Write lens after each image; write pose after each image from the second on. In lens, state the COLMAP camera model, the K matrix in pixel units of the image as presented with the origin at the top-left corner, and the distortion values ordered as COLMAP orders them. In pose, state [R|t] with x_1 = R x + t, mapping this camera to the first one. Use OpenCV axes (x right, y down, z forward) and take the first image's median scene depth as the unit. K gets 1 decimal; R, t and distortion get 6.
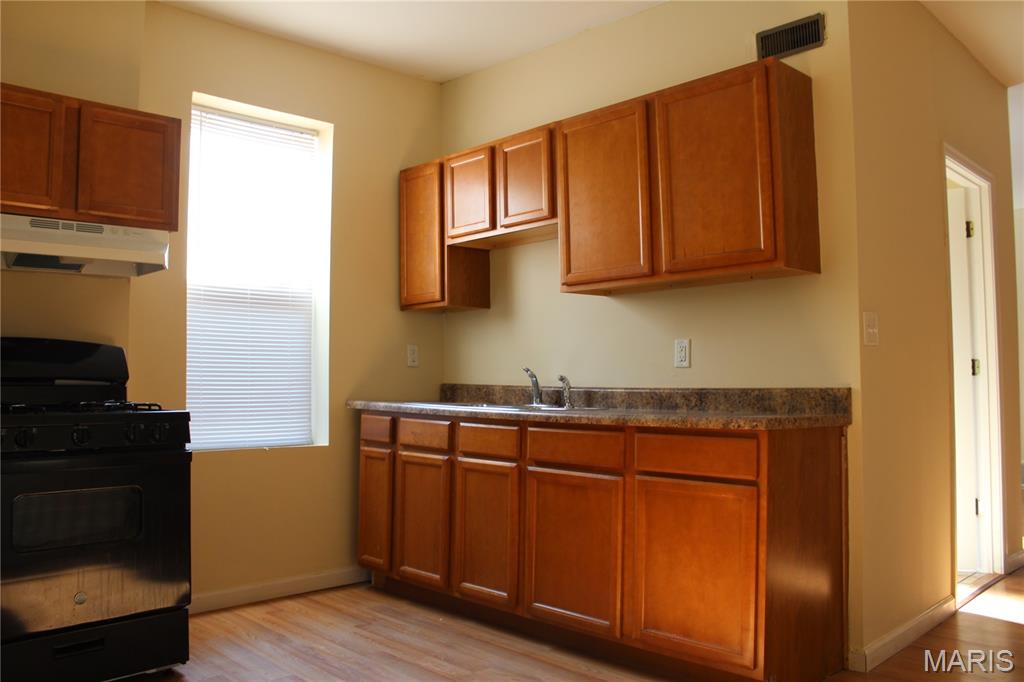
lens RADIAL K [[837.0, 0, 512.0], [0, 837.0, 341.0], [0, 0, 1]] dist [-0.166621, 0.145452]
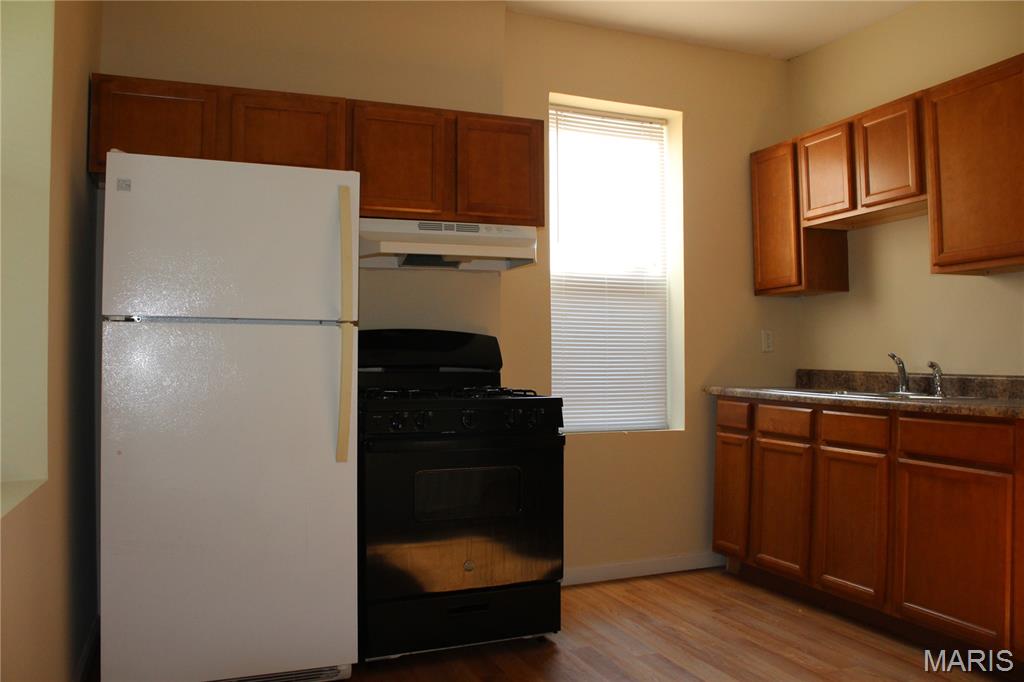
lens RADIAL K [[837.0, 0, 512.0], [0, 837.0, 341.0], [0, 0, 1]] dist [-0.166621, 0.145452]
pose [[0.927003, -0.005540, -0.375014, -0.040186], [0.014497, 0.999673, 0.021068, -0.008695], [0.374774, -0.024966, 0.926780, -0.019463]]
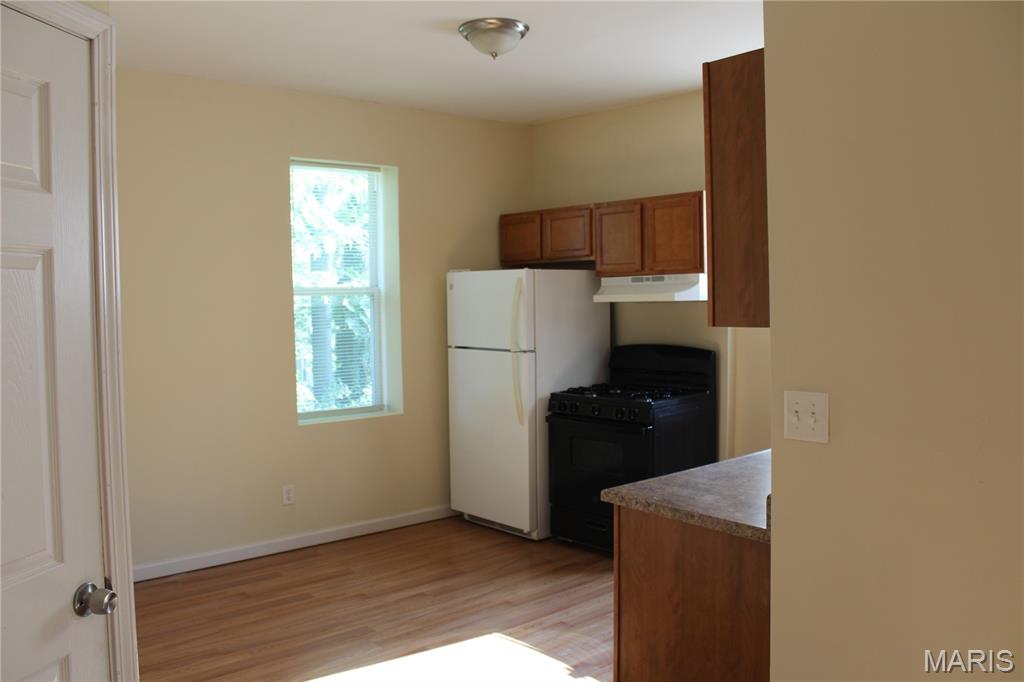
lens RADIAL K [[837.0, 0, 512.0], [0, 837.0, 341.0], [0, 0, 1]] dist [-0.166621, 0.145452]
pose [[-0.044654, 0.055439, -0.997463, 0.954023], [0.063900, 0.996573, 0.052528, -0.103245], [0.996957, -0.061393, -0.048044, 0.666330]]
